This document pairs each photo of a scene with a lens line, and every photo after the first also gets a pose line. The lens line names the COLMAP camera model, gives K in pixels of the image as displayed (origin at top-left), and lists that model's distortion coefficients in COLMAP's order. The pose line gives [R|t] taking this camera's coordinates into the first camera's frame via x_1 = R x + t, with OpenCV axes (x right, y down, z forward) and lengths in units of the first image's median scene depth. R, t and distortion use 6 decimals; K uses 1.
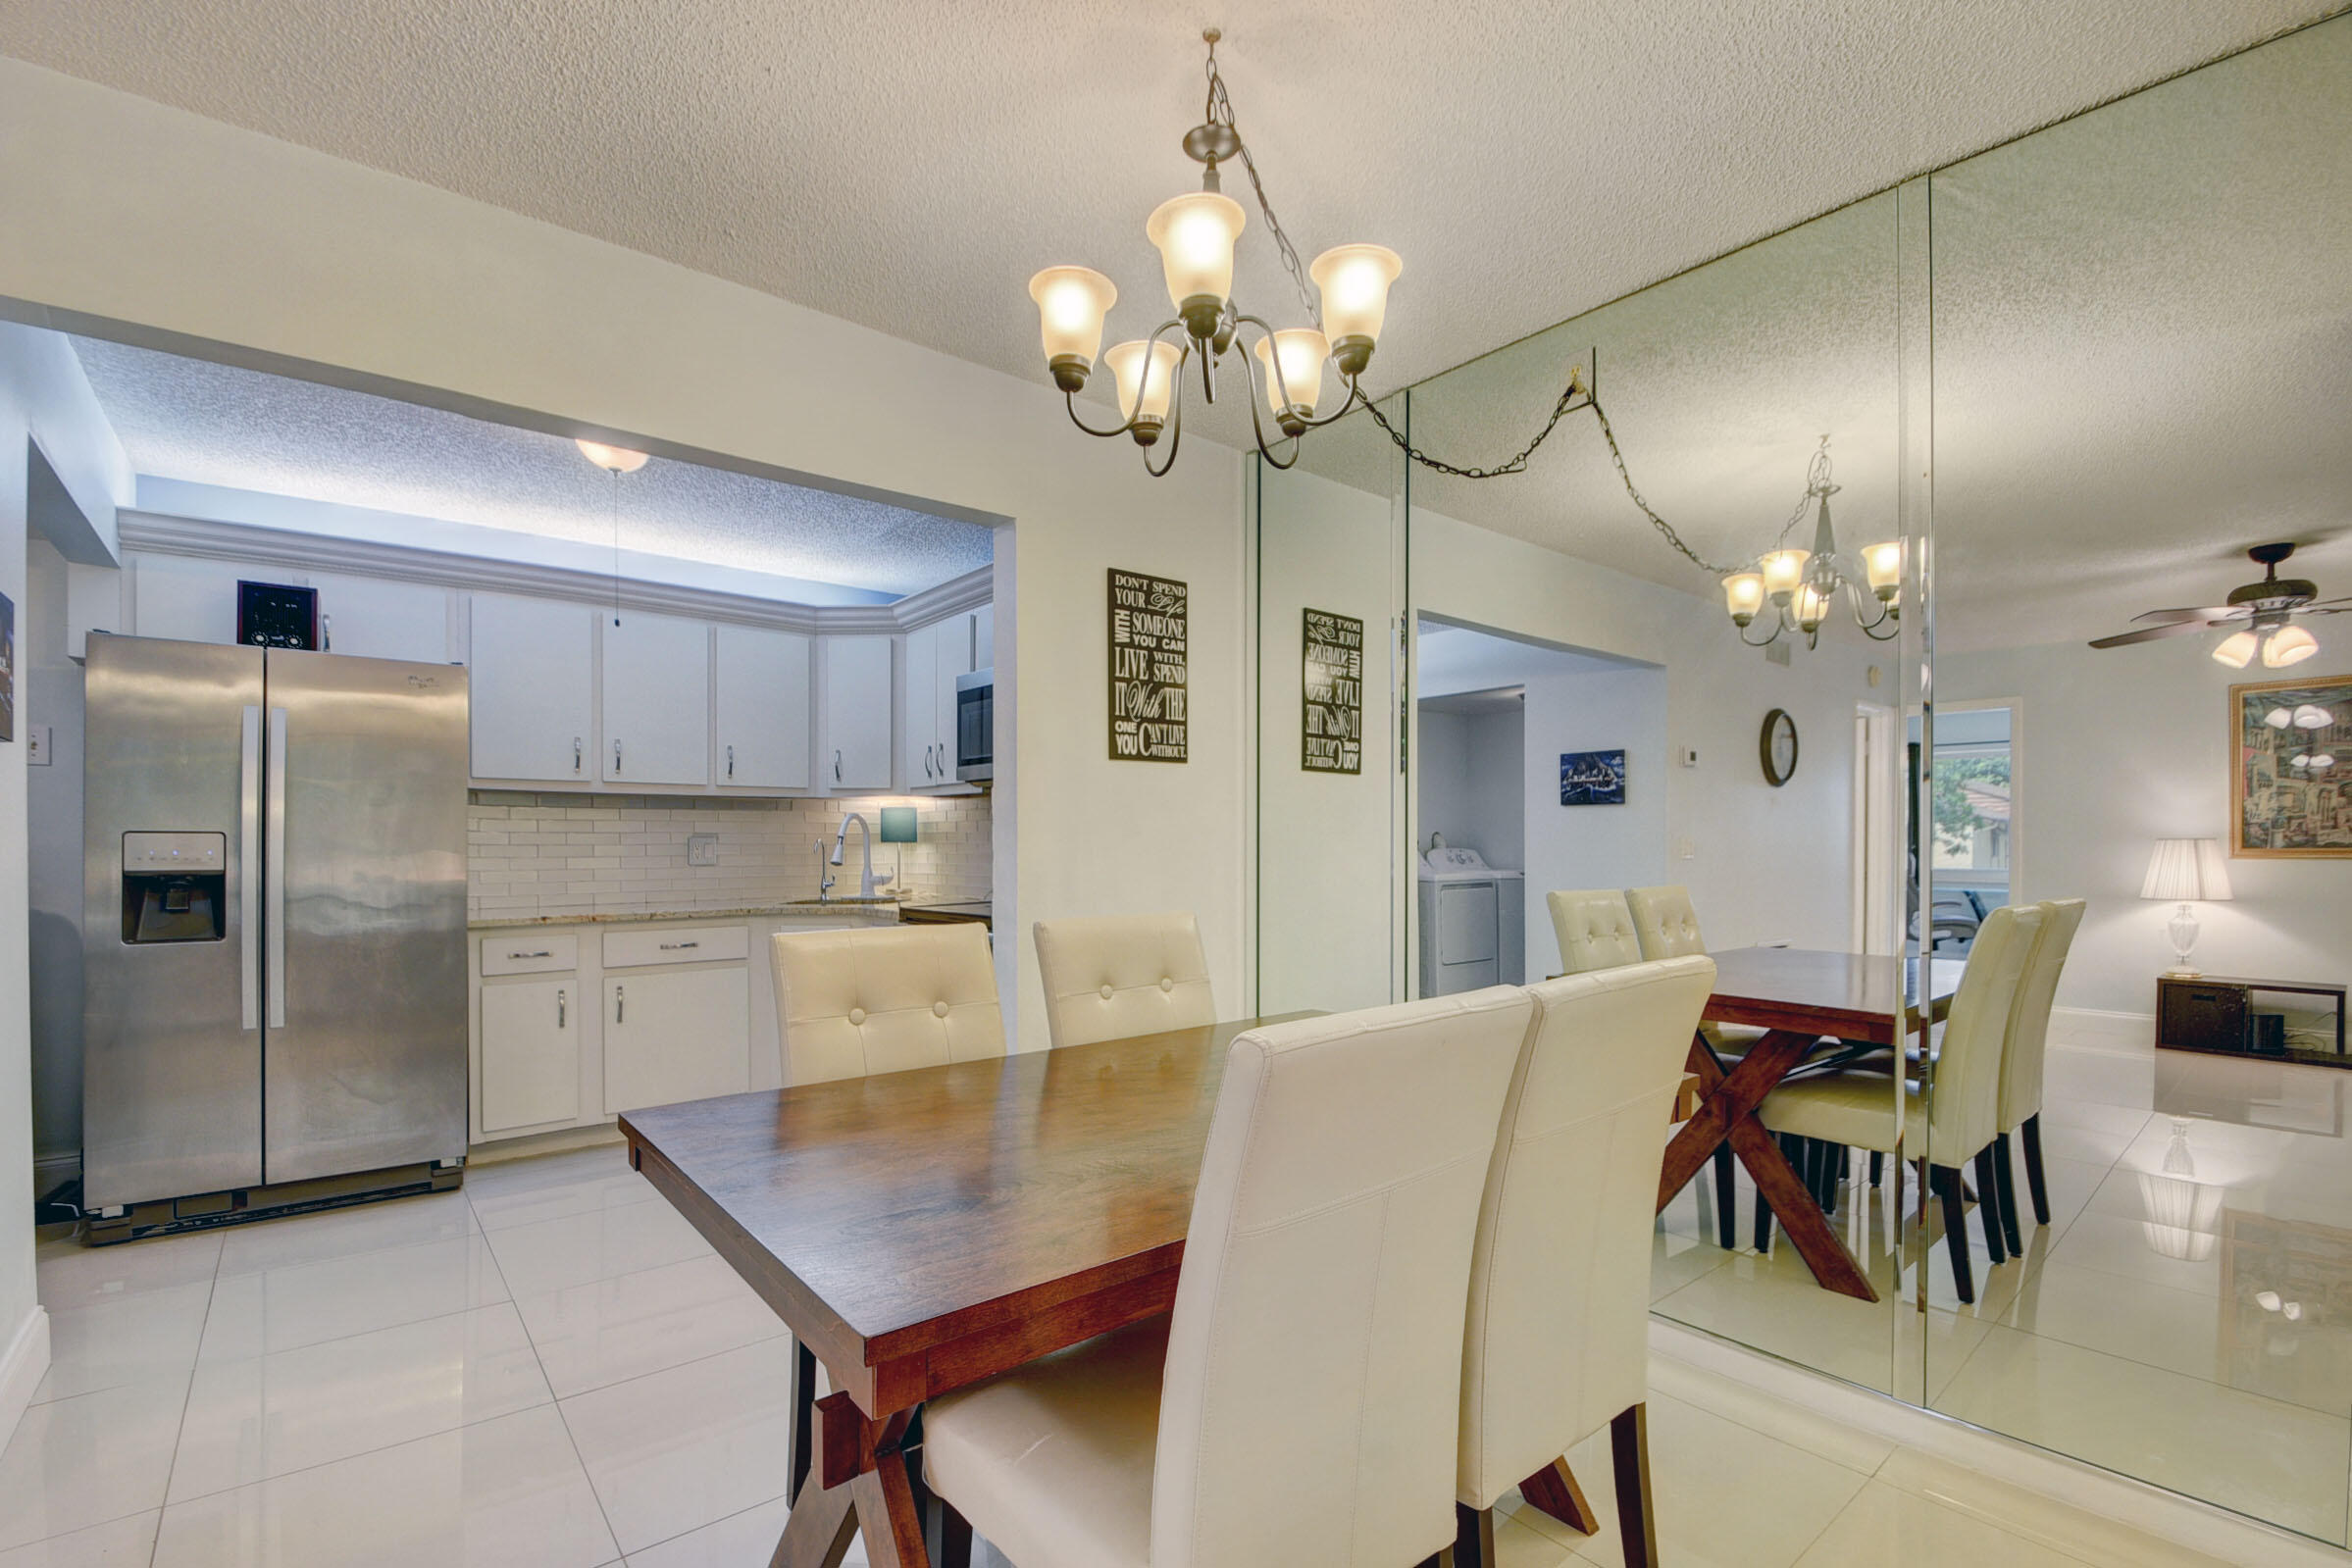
lens RADIAL K [[1038.1, 0, 1166.8], [0, 1038.1, 845.5], [0, 0, 1]] dist [0.004838, -0.011682]
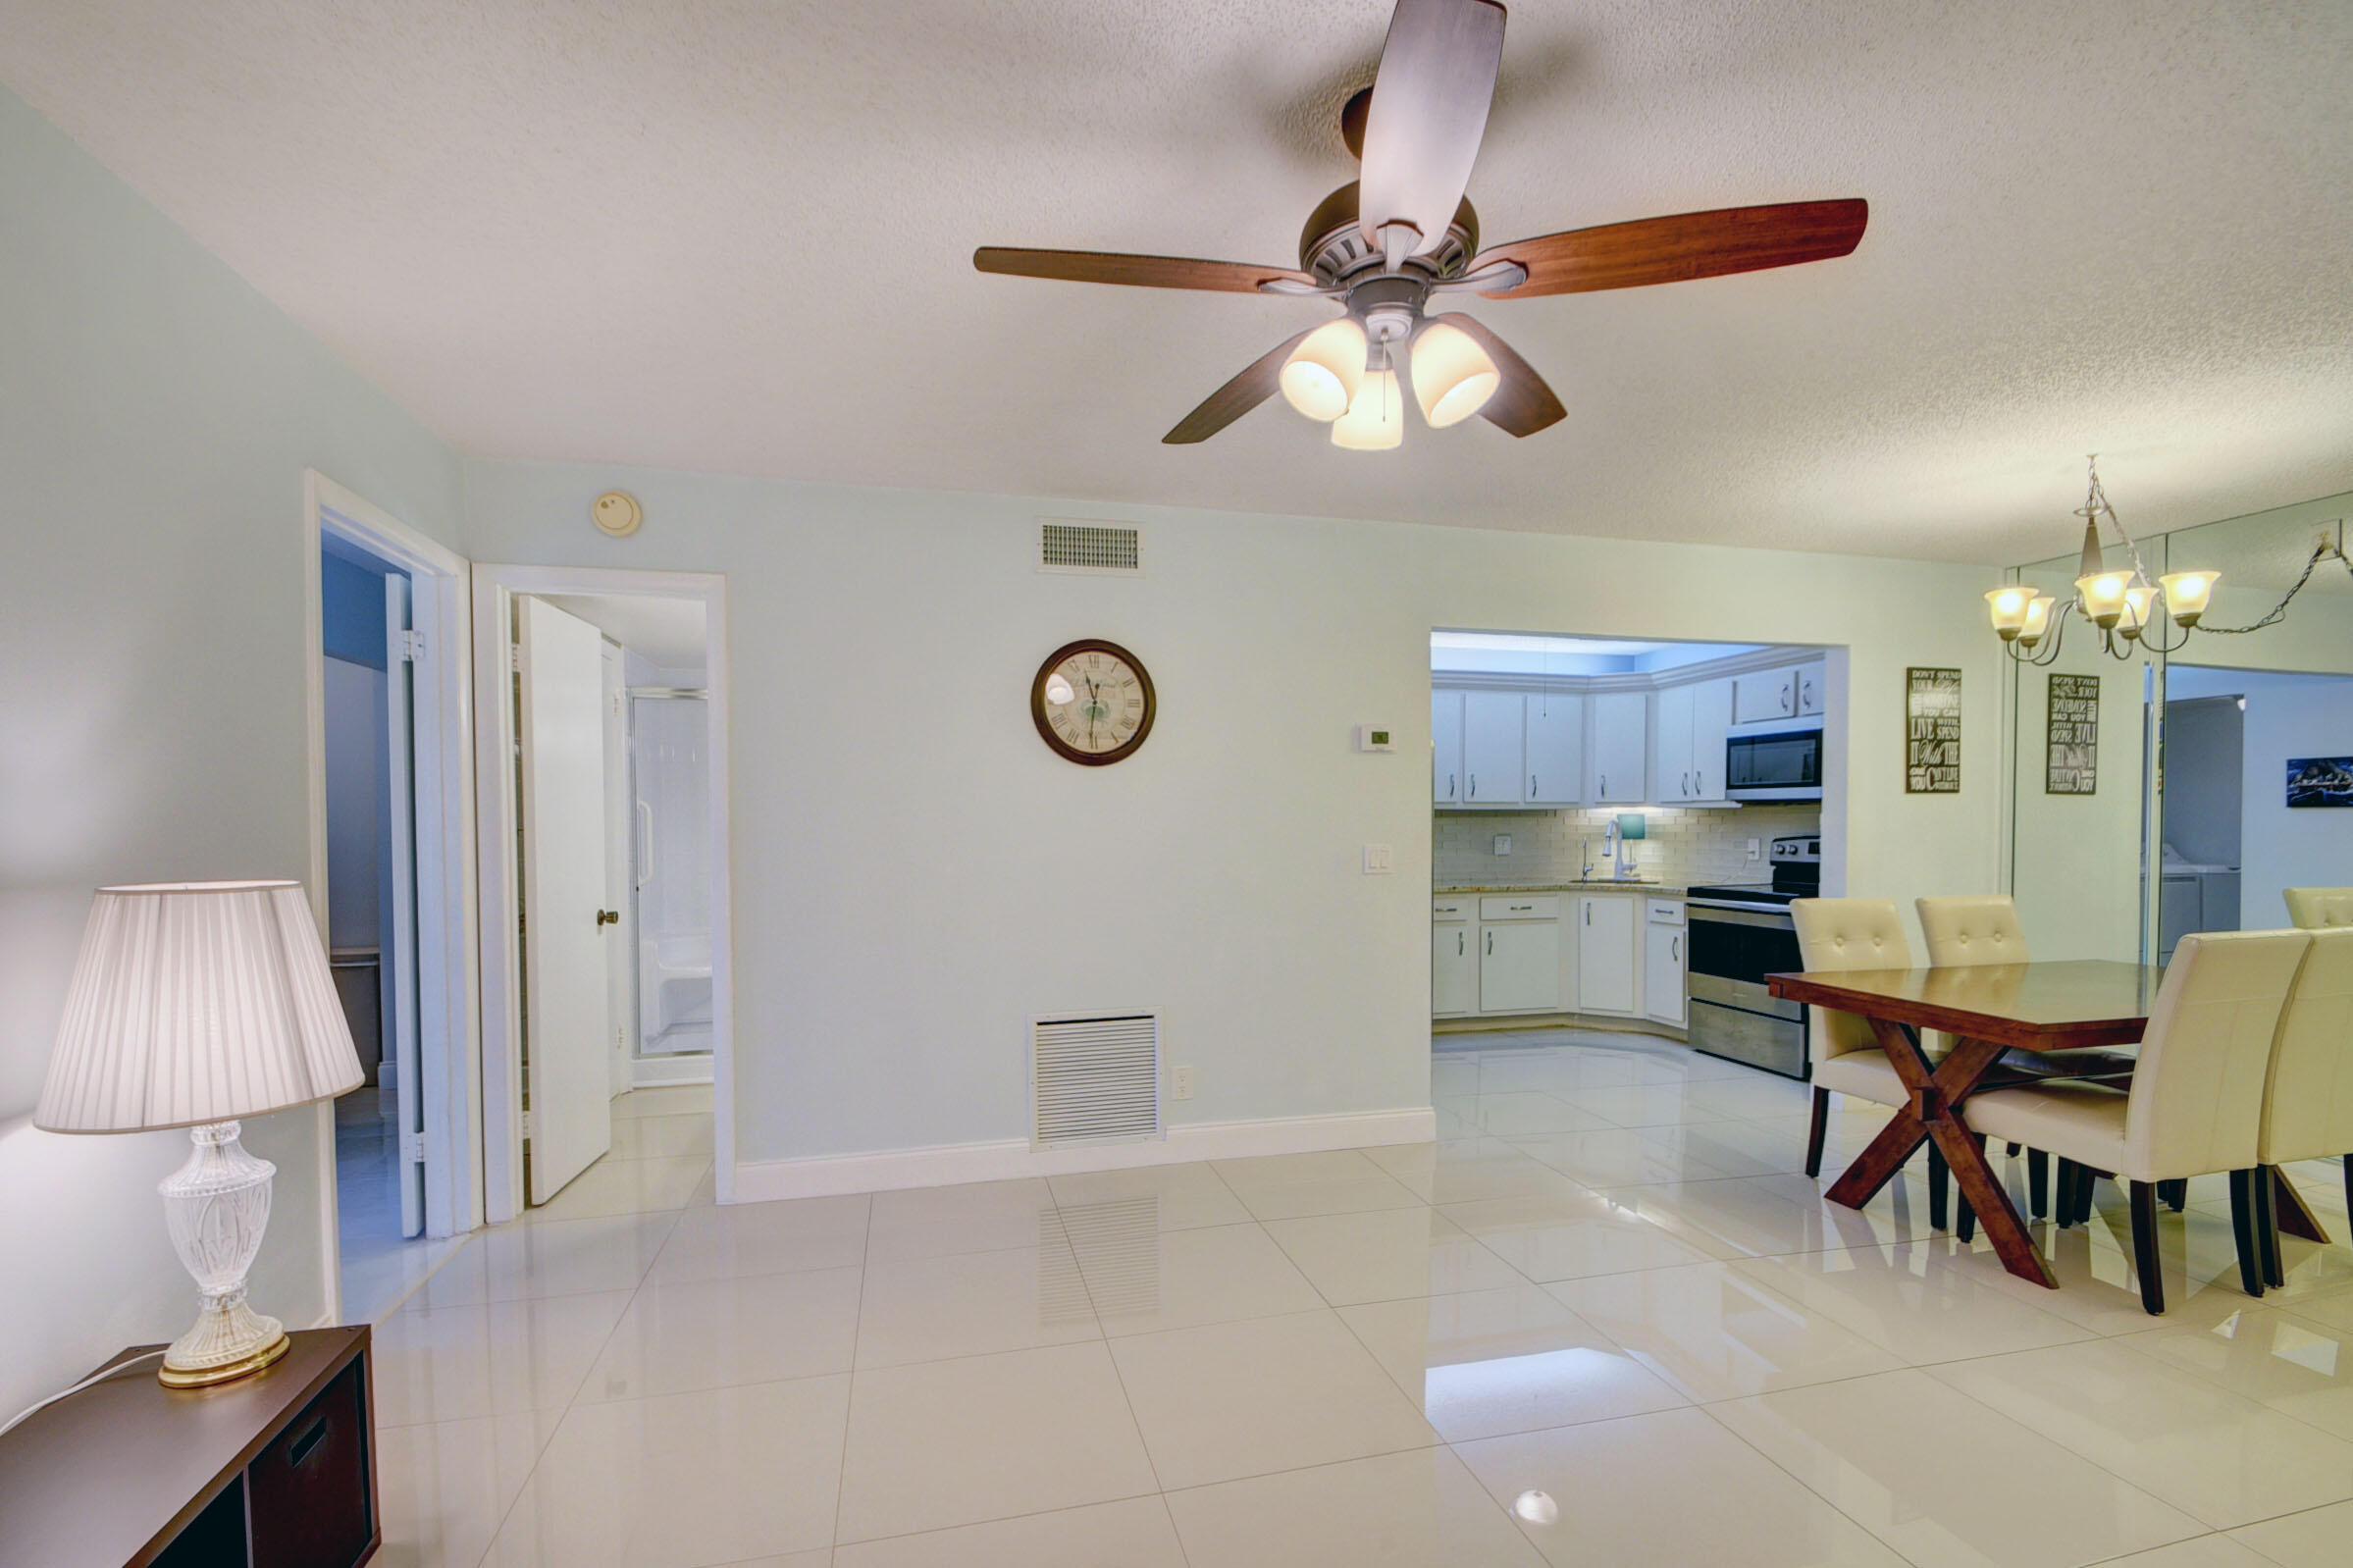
lens RADIAL K [[1038.7, 0, 1167.3], [0, 1038.7, 845.6], [0, 0, 1]] dist [0.004838, -0.011682]
pose [[0.901298, 0.007918, -0.433127, -0.310484], [0.000695, 0.999805, 0.019724, -0.031467], [0.433199, -0.018078, 0.901117, -0.701390]]
